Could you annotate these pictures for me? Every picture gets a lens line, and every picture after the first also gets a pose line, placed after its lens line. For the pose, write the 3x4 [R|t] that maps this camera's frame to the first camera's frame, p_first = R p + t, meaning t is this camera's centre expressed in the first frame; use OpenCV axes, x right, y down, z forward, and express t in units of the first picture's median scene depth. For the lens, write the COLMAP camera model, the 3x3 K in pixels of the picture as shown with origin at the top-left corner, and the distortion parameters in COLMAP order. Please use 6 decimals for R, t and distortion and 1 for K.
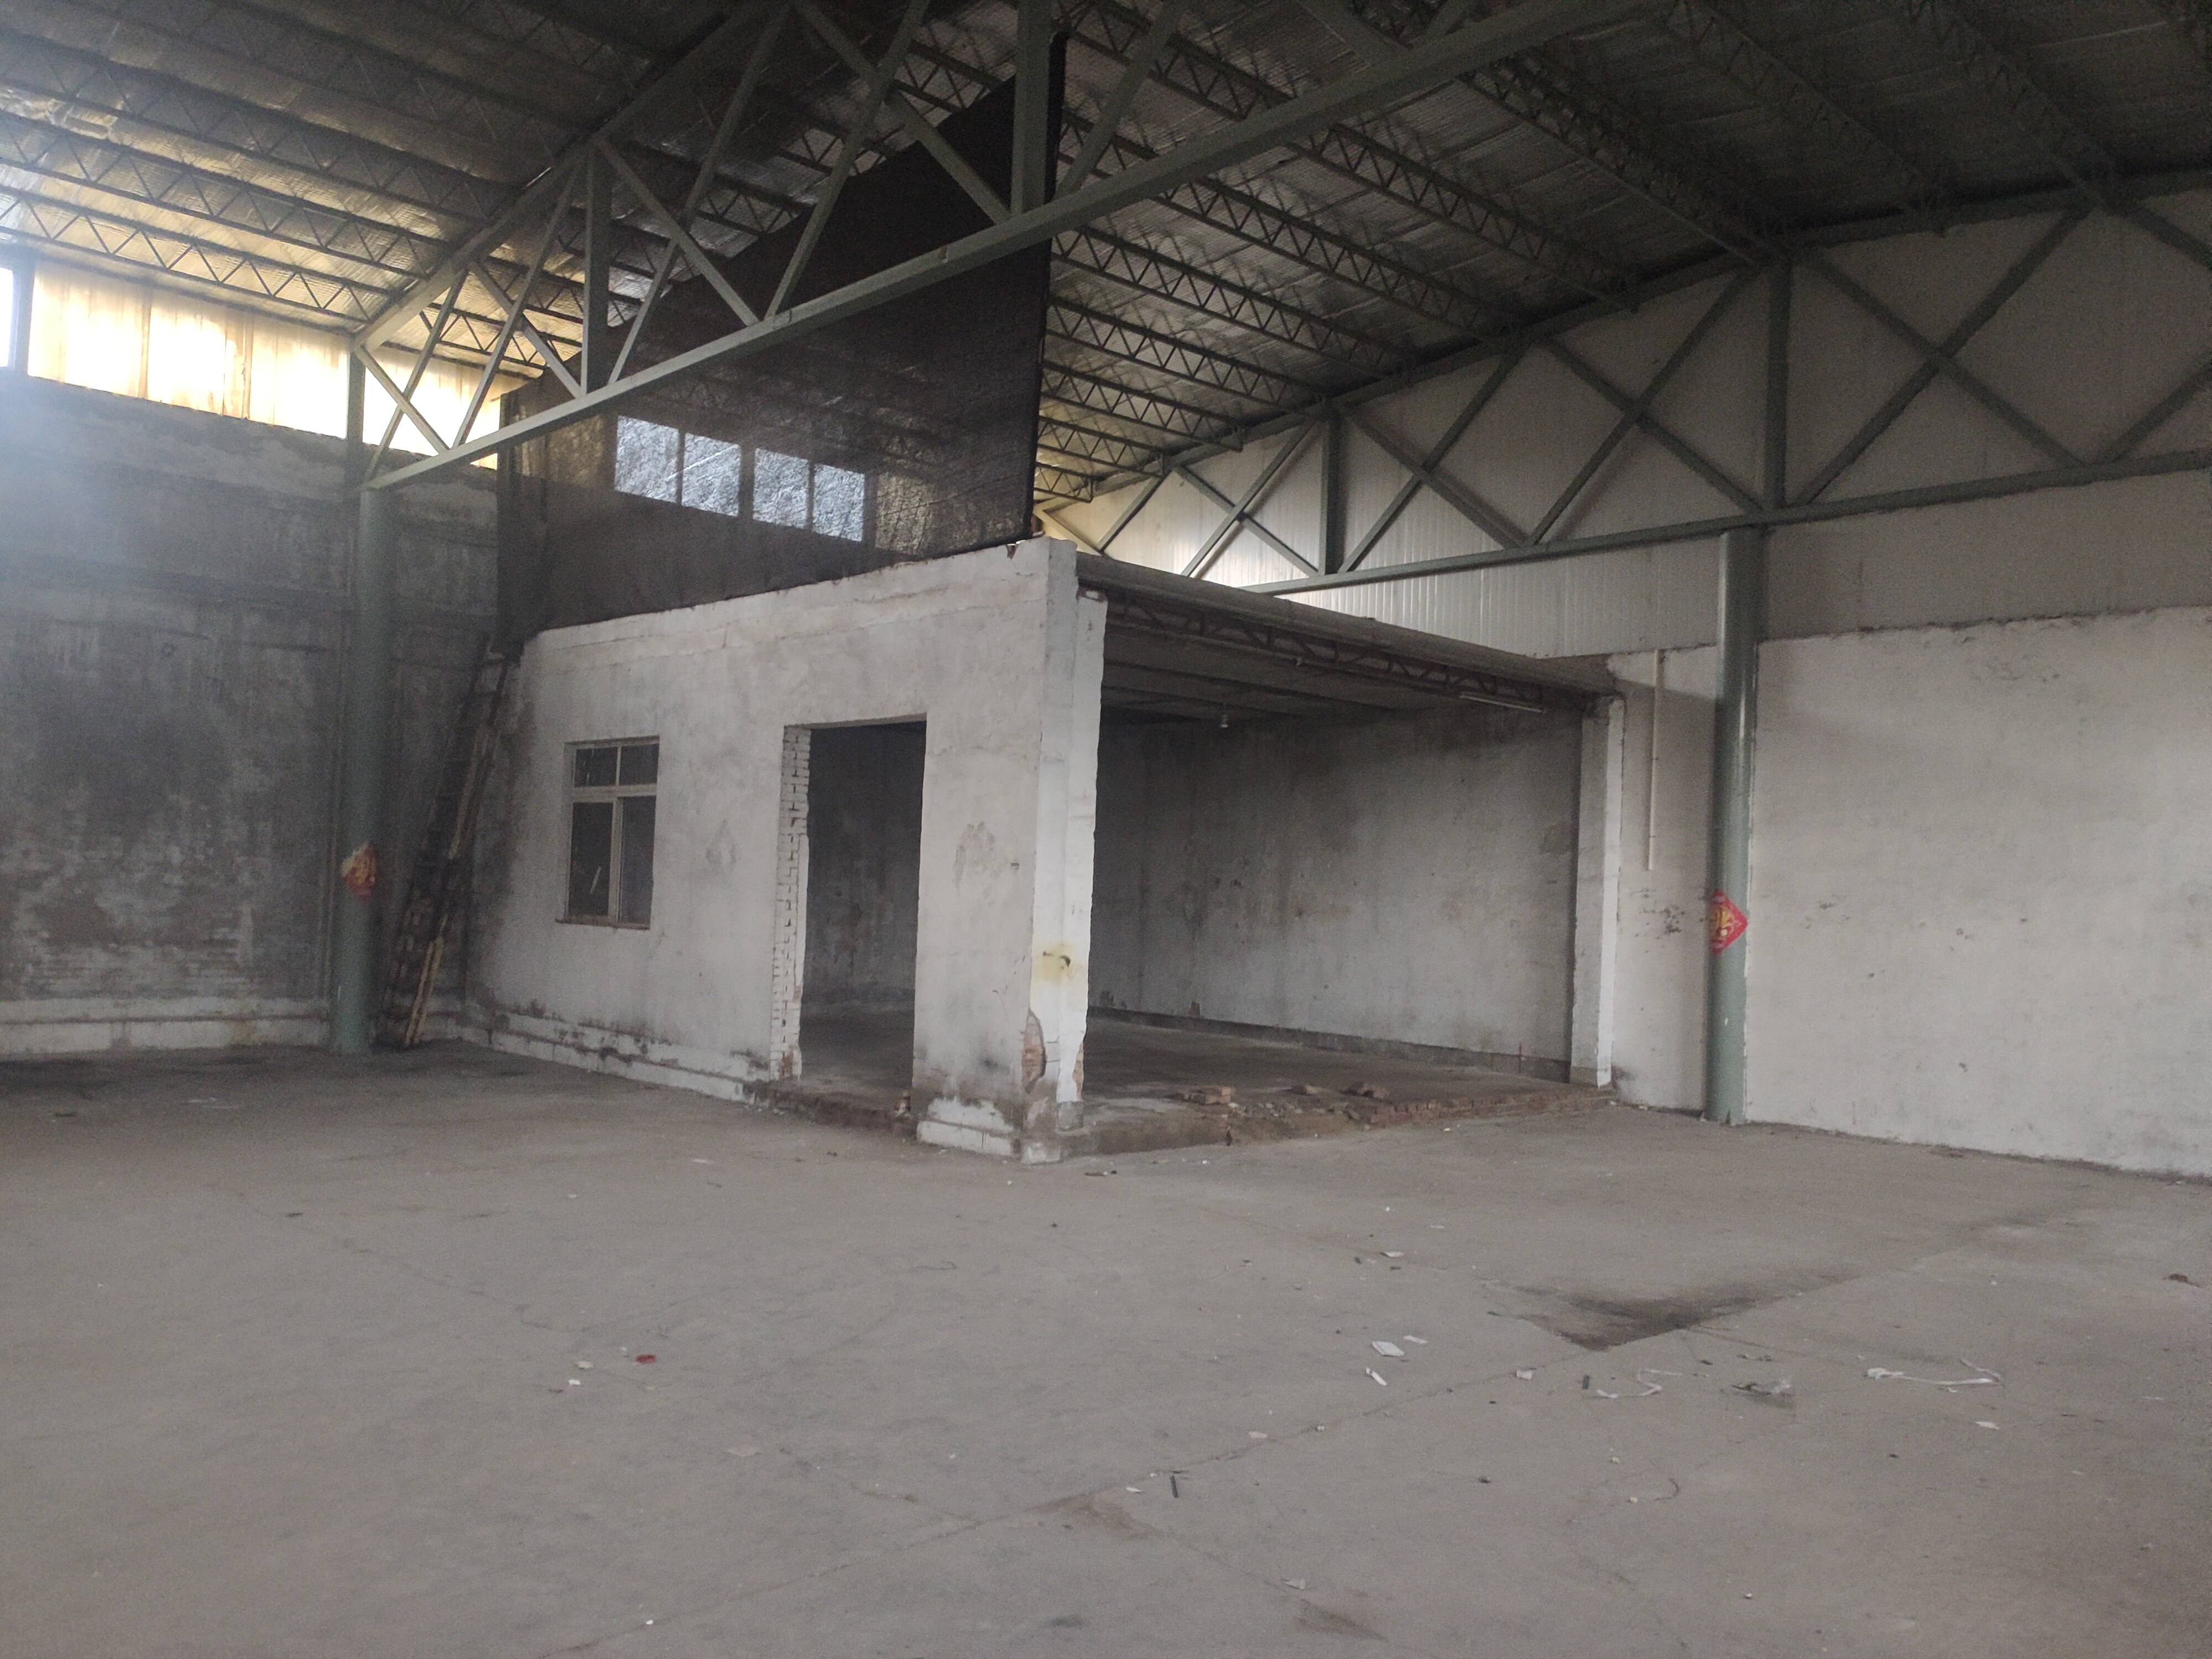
lens RADIAL K [[1678.8, 0, 1089.6], [0, 1678.8, 829.4], [0, 0, 1]] dist [0.035606, -0.042656]
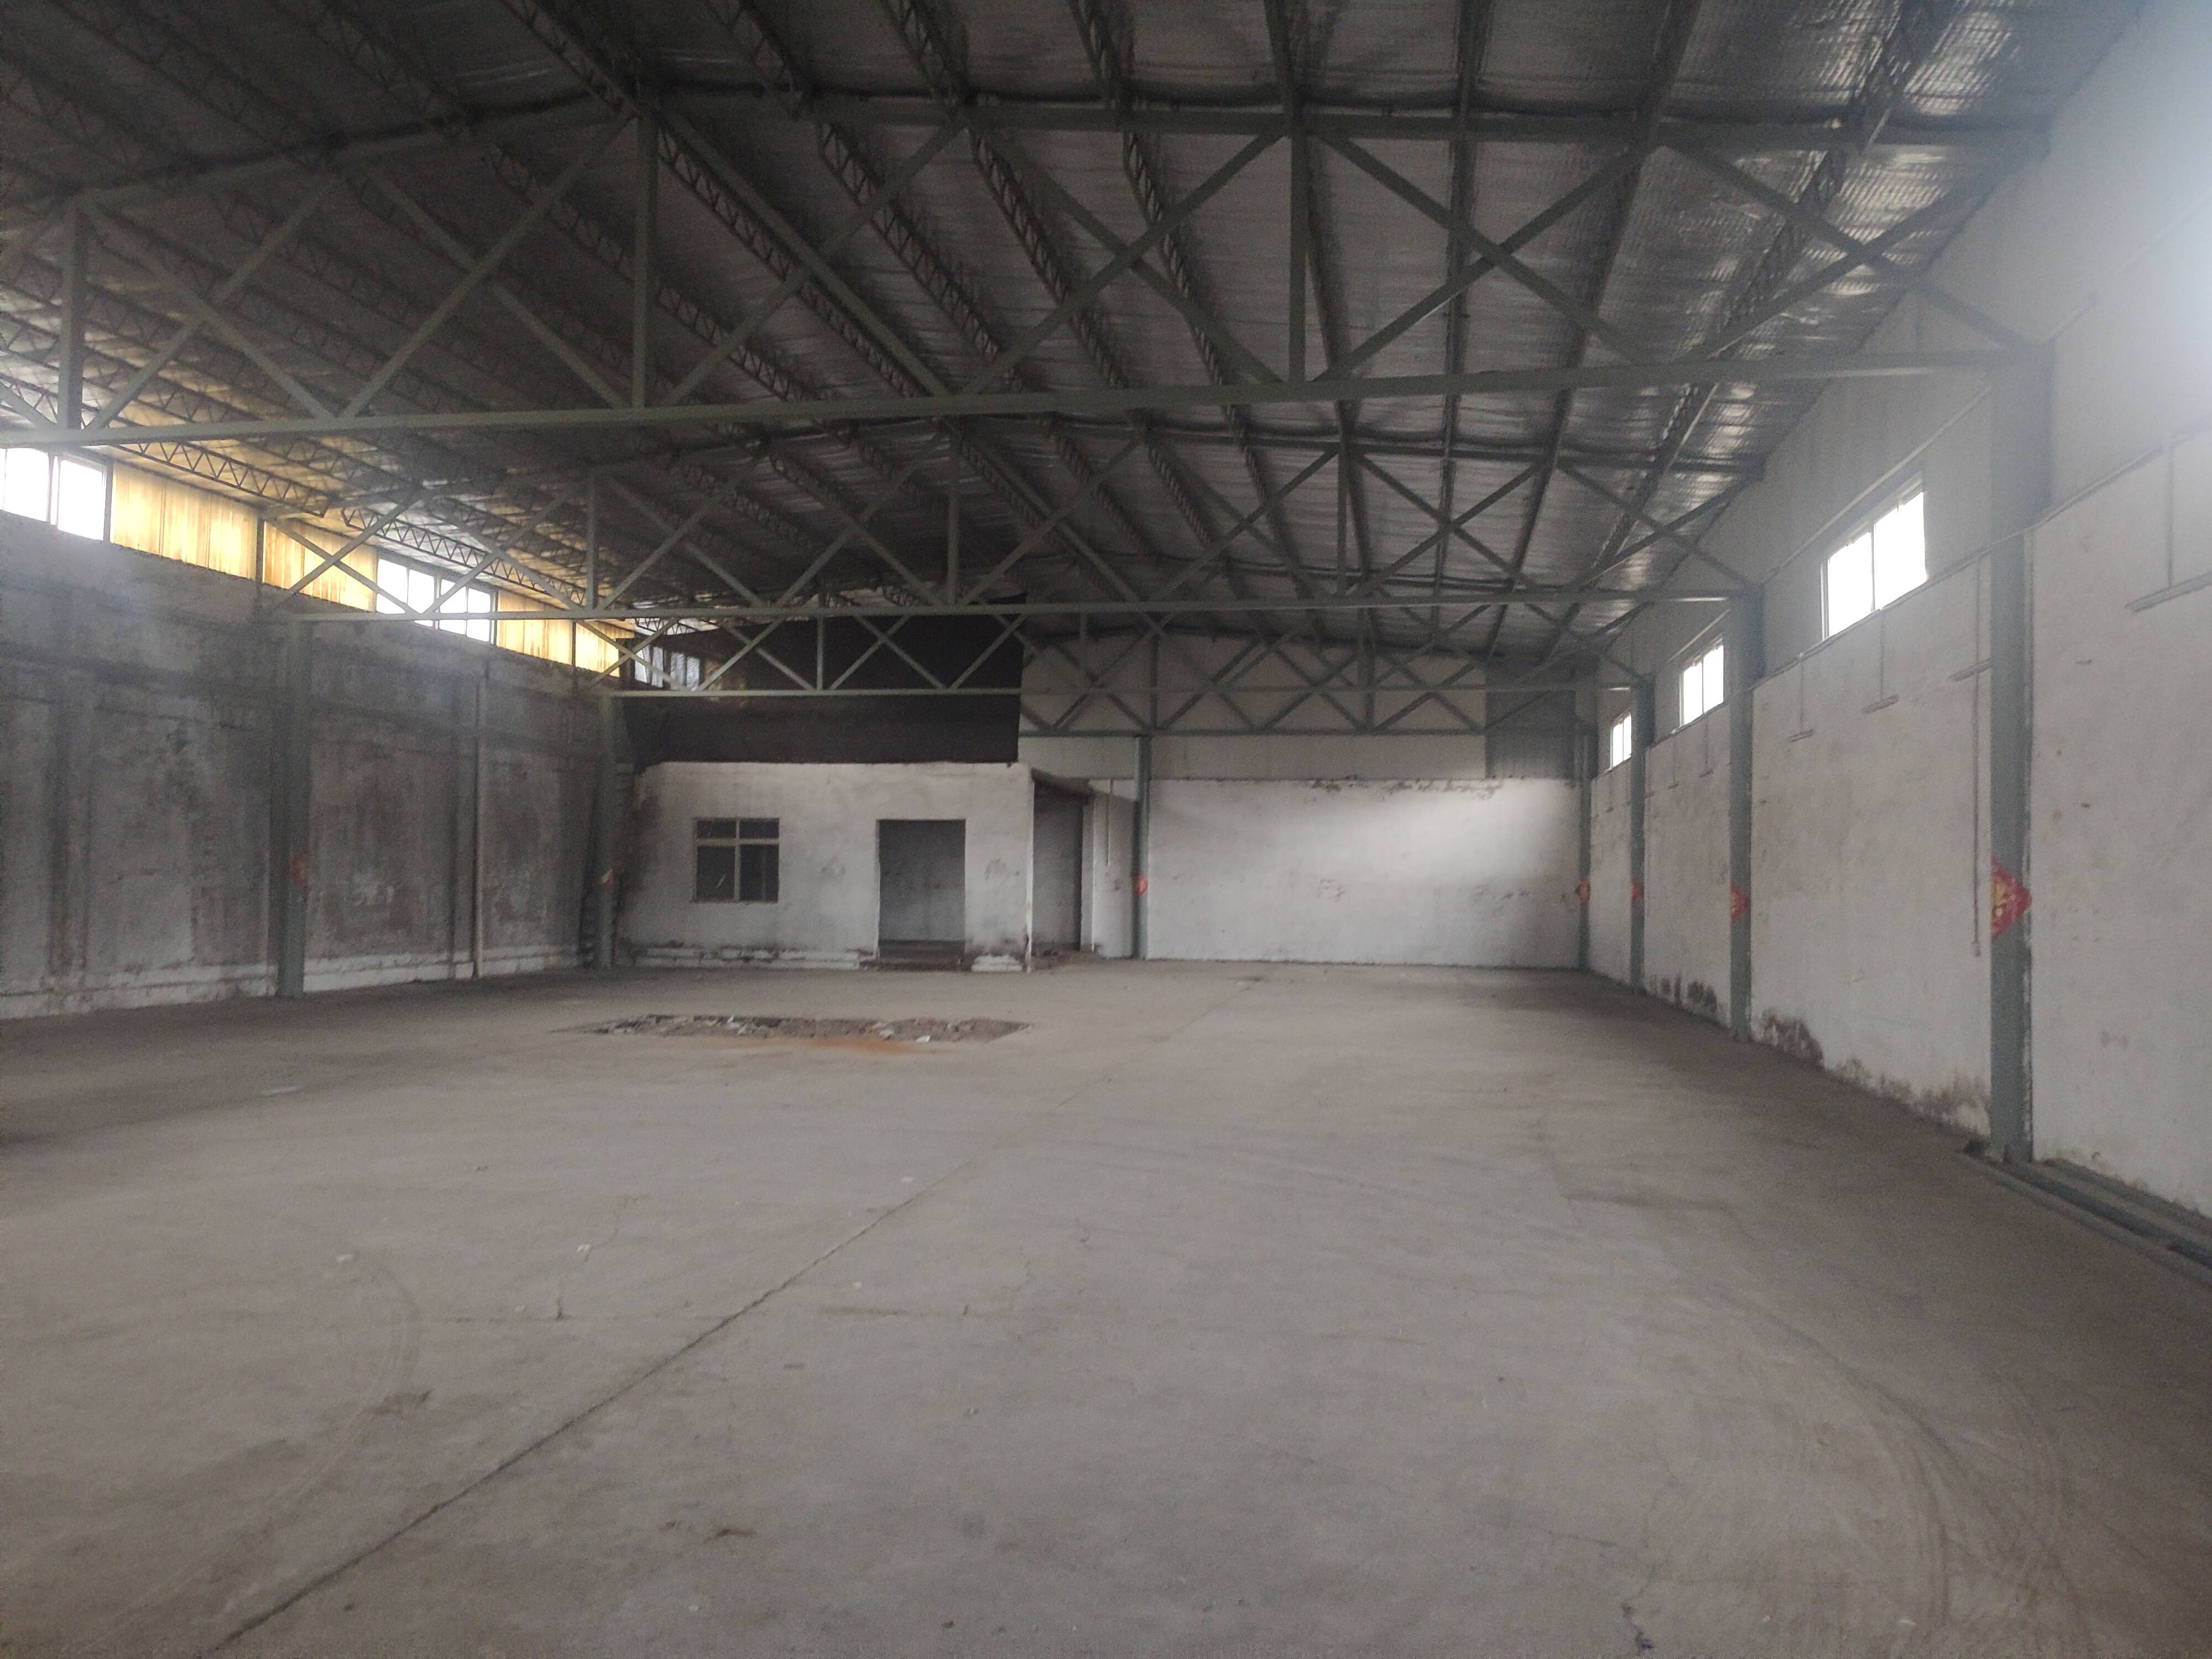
lens RADIAL K [[1678.8, 0, 1090.6], [0, 1678.8, 832.2], [0, 0, 1]] dist [0.035606, -0.042656]
pose [[0.803291, -0.011980, 0.595466, -1.278470], [-0.002374, 0.999725, 0.023316, -0.091106], [-0.595582, -0.020143, 0.803042, -1.091518]]
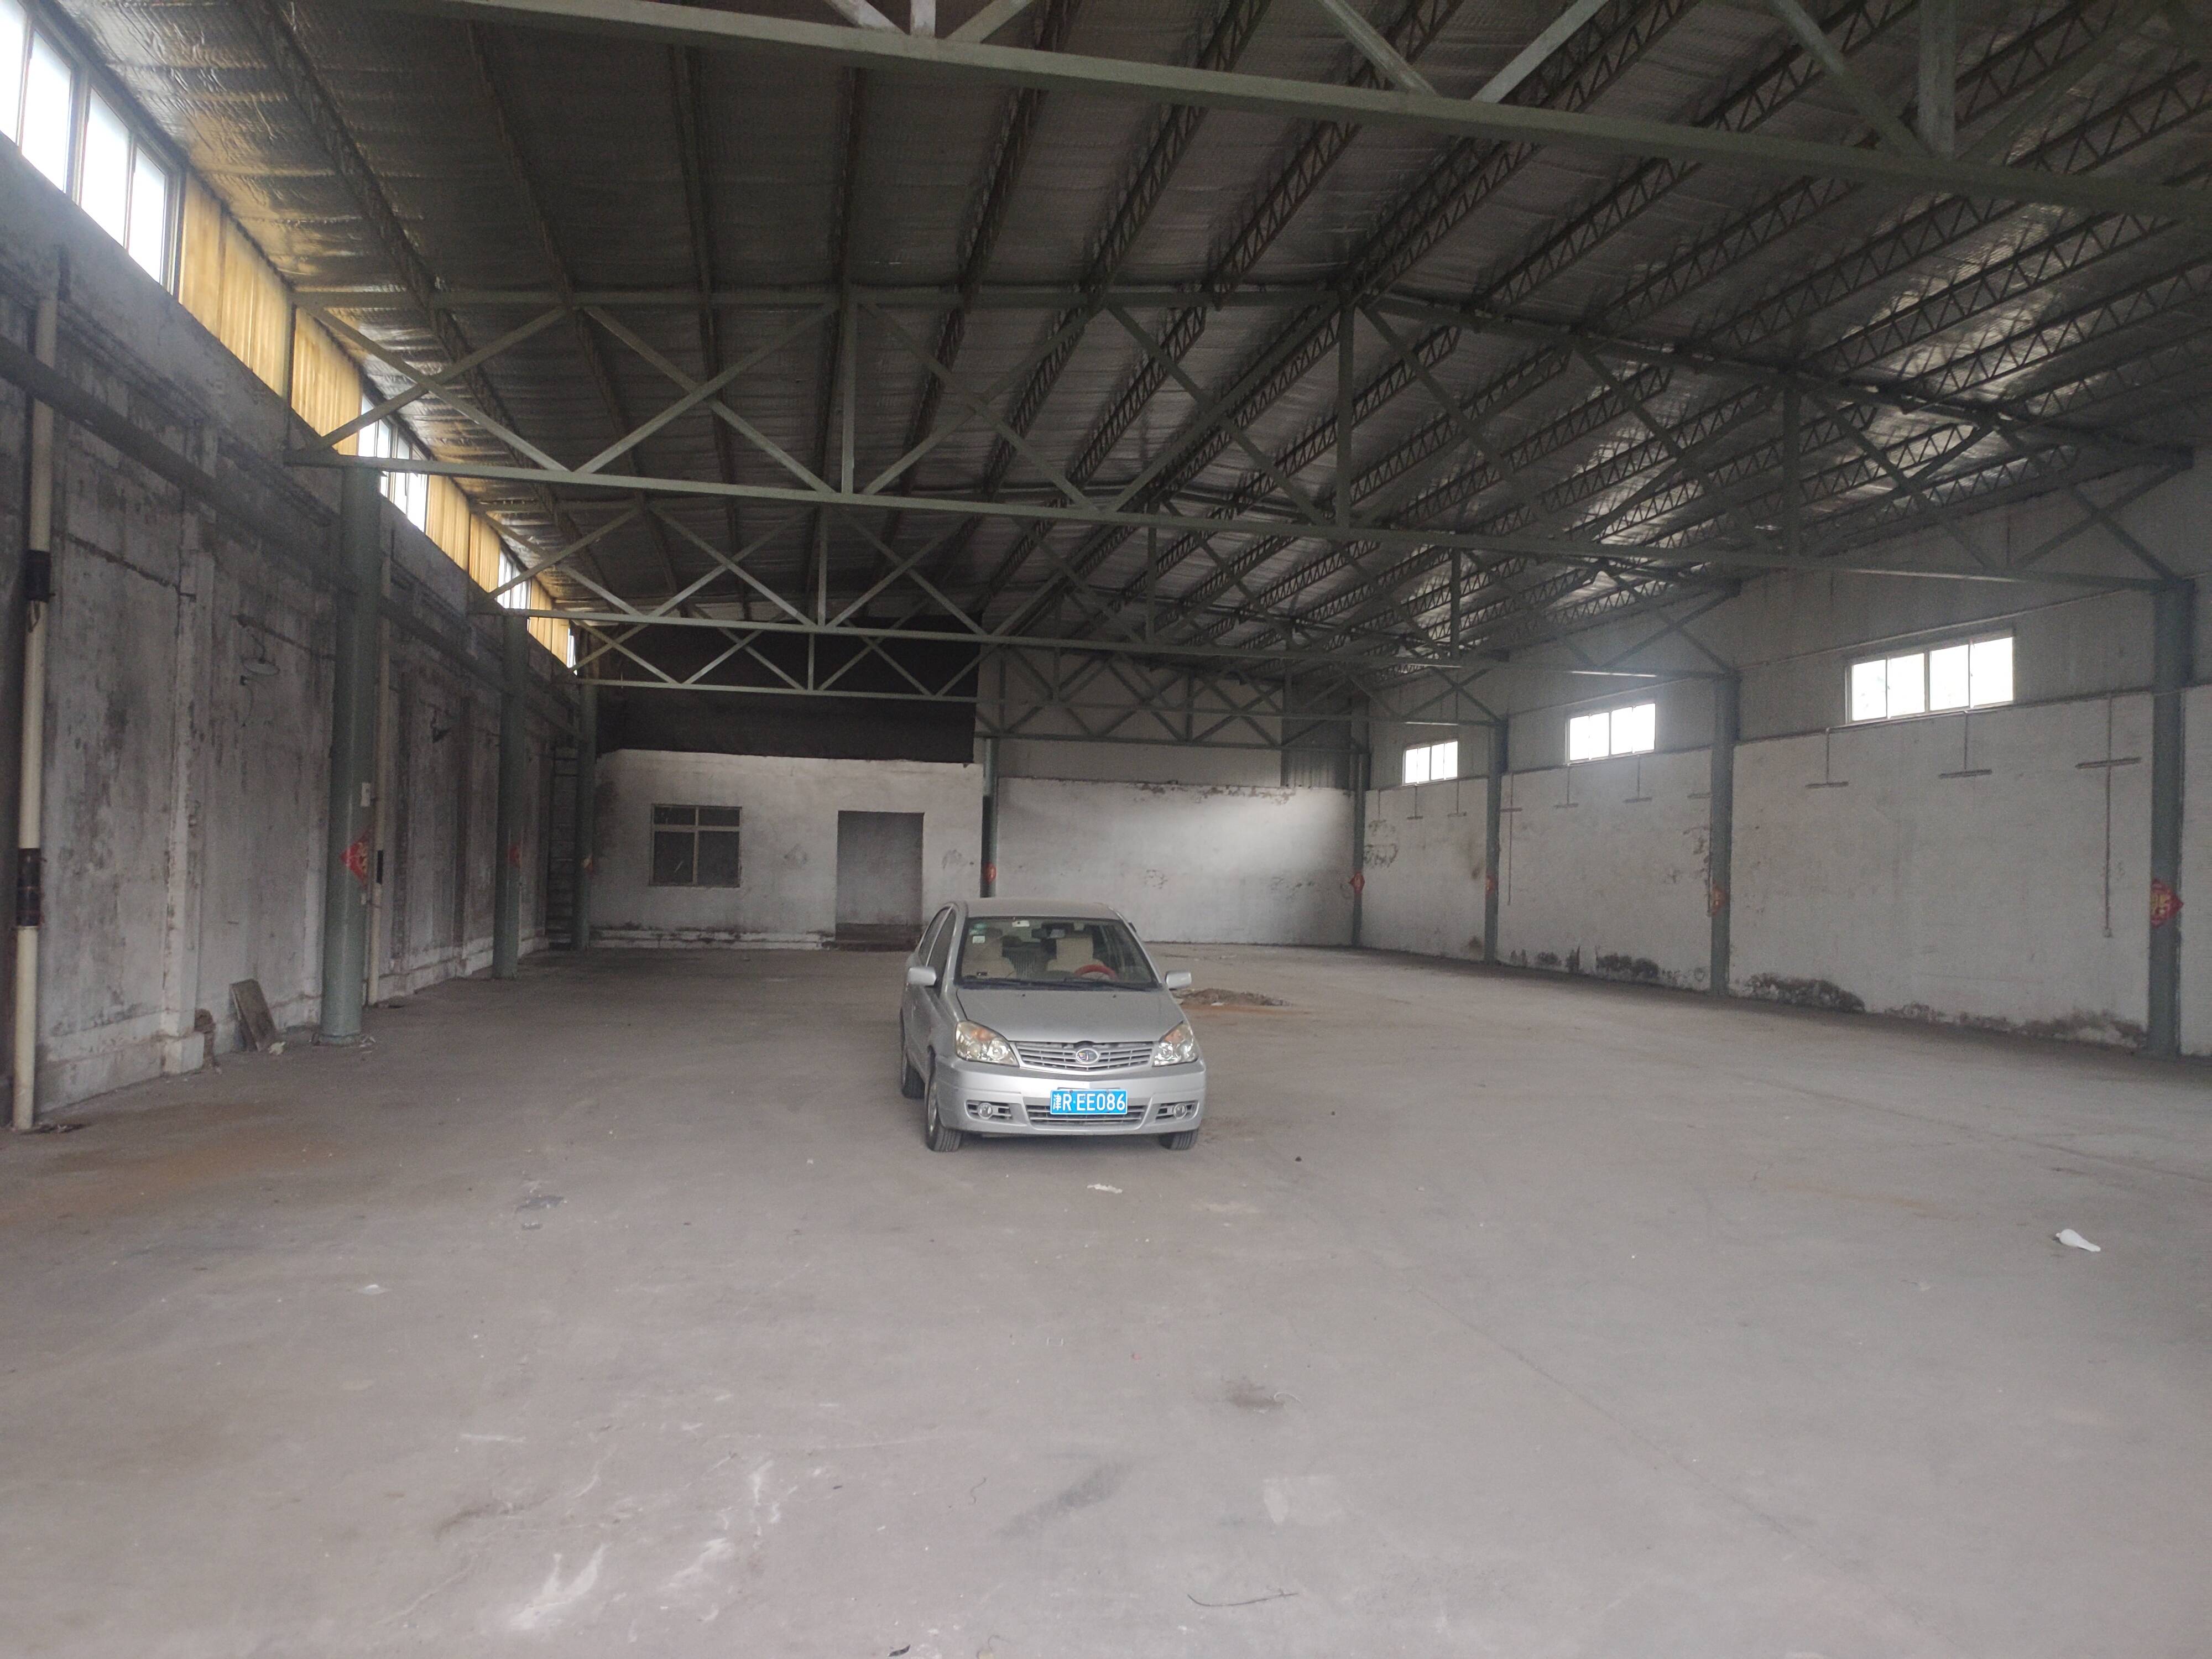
lens RADIAL K [[1678.8, 0, 1100.7], [0, 1678.8, 829.4], [0, 0, 1]] dist [0.035606, -0.042656]
pose [[0.527639, -0.003372, 0.849462, -2.037356], [-0.036329, 0.998988, 0.026531, -0.106600], [-0.848692, -0.044859, 0.526982, -0.713994]]
